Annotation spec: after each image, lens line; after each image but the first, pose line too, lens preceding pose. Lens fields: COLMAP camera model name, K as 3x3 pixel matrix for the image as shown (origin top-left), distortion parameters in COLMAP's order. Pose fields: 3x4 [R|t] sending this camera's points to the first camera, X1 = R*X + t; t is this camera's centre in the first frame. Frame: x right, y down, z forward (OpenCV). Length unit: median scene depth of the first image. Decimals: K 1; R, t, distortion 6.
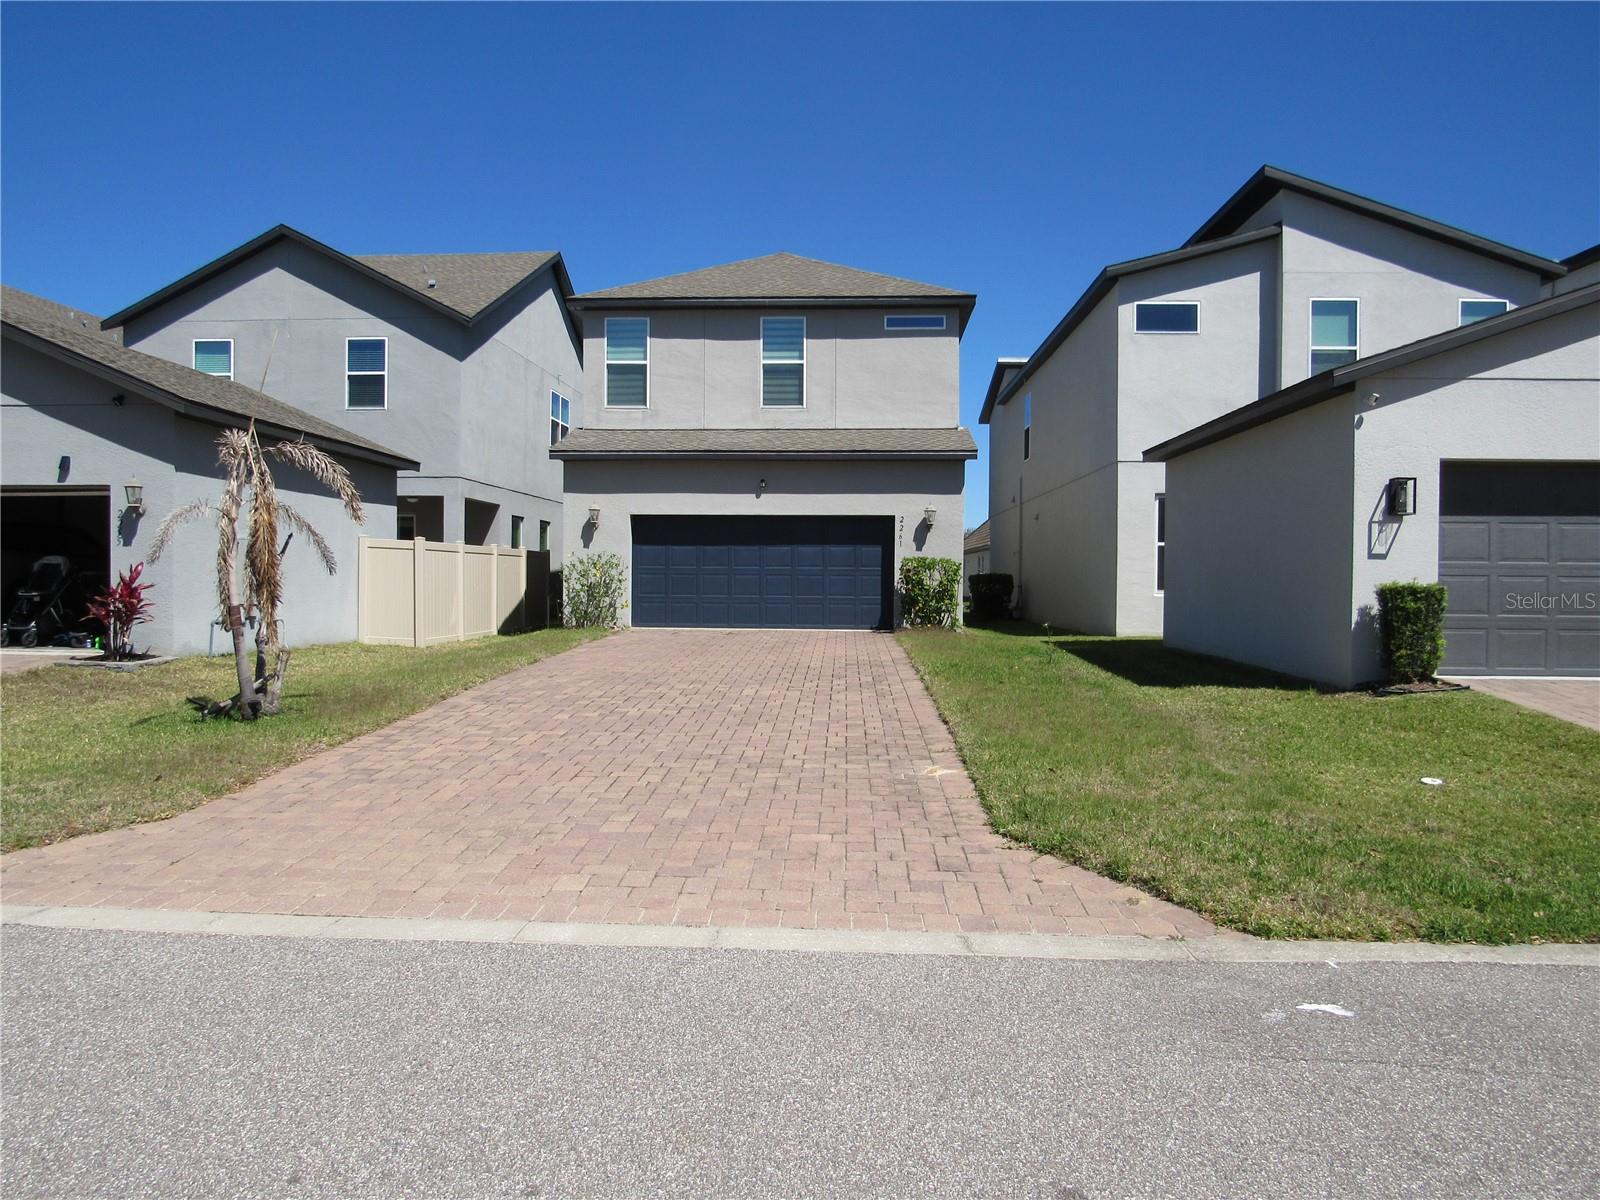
lens RADIAL K [[1140.0, 0, 796.0], [0, 1140.0, 606.3], [0, 0, 1]] dist [-0.030343, 0.009526]
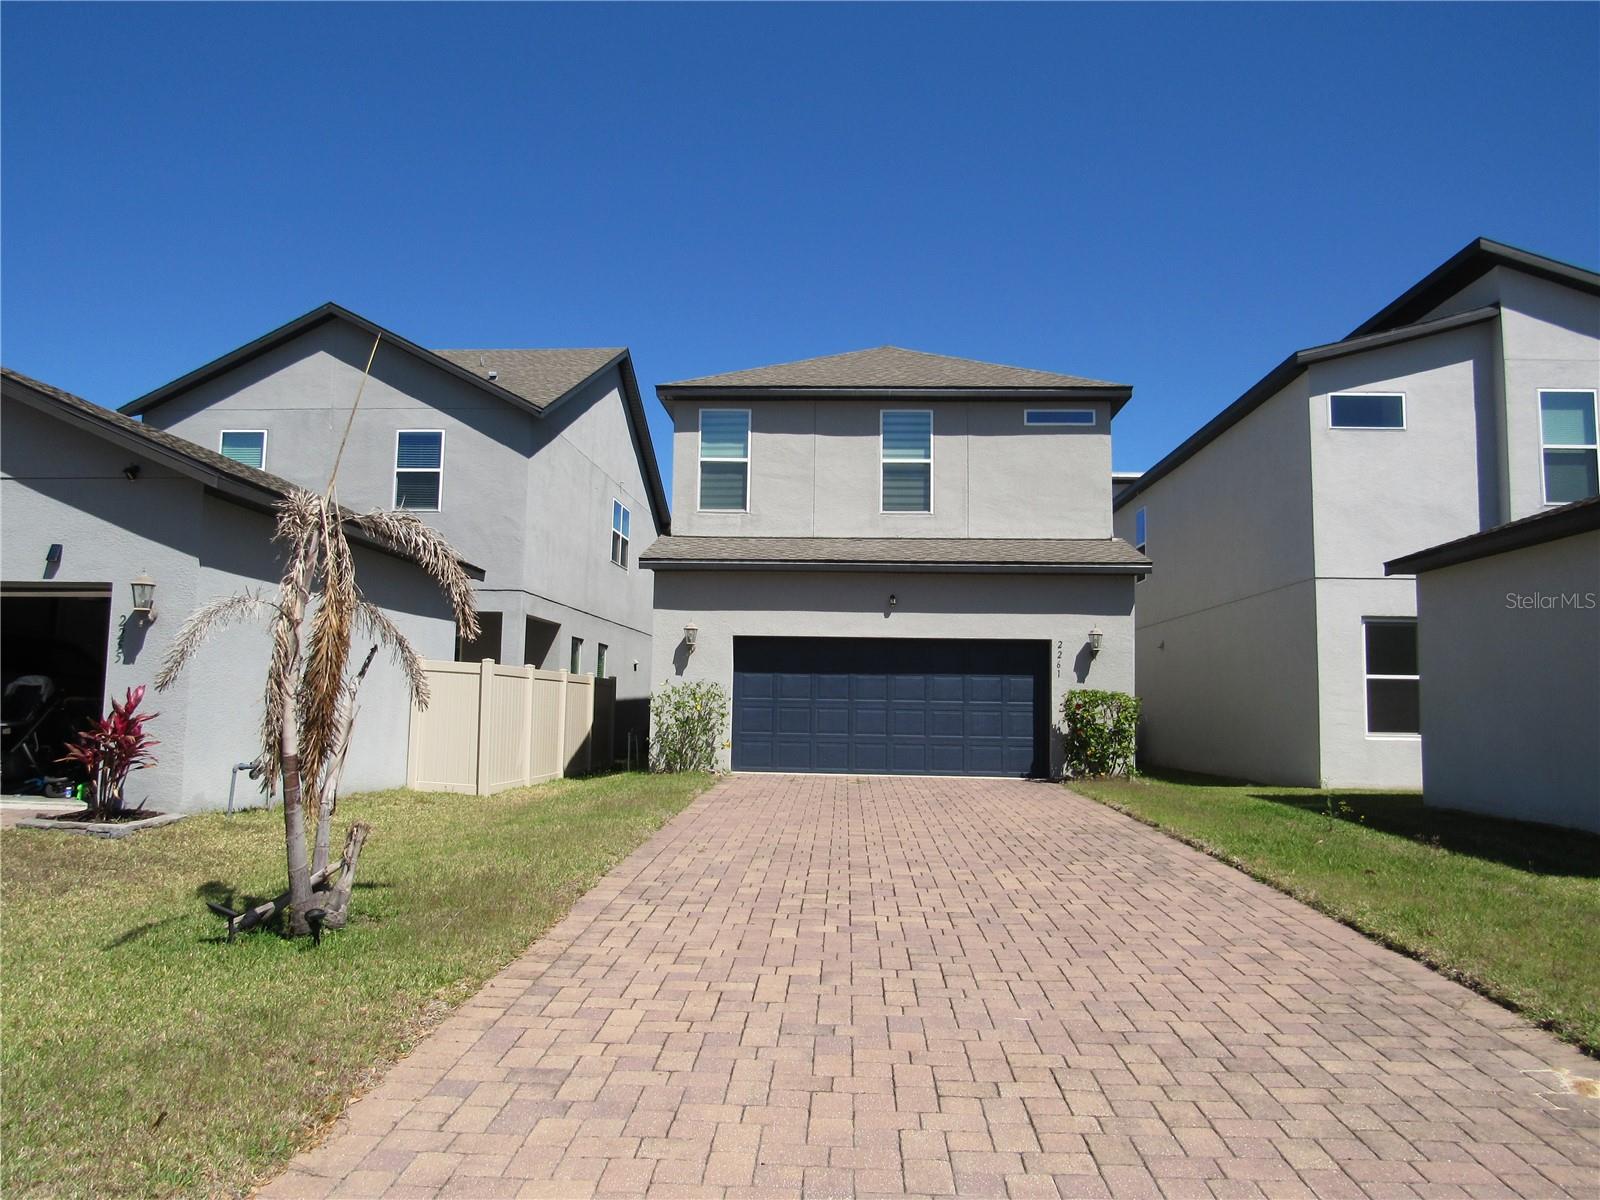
lens RADIAL K [[1140.0, 0, 791.2], [0, 1140.0, 605.5], [0, 0, 1]] dist [-0.030343, 0.009526]
pose [[0.999943, 0.009888, -0.004003, -0.105261], [-0.010282, 0.993314, -0.114981, -0.007075], [0.002839, 0.115016, 0.993360, 0.176839]]
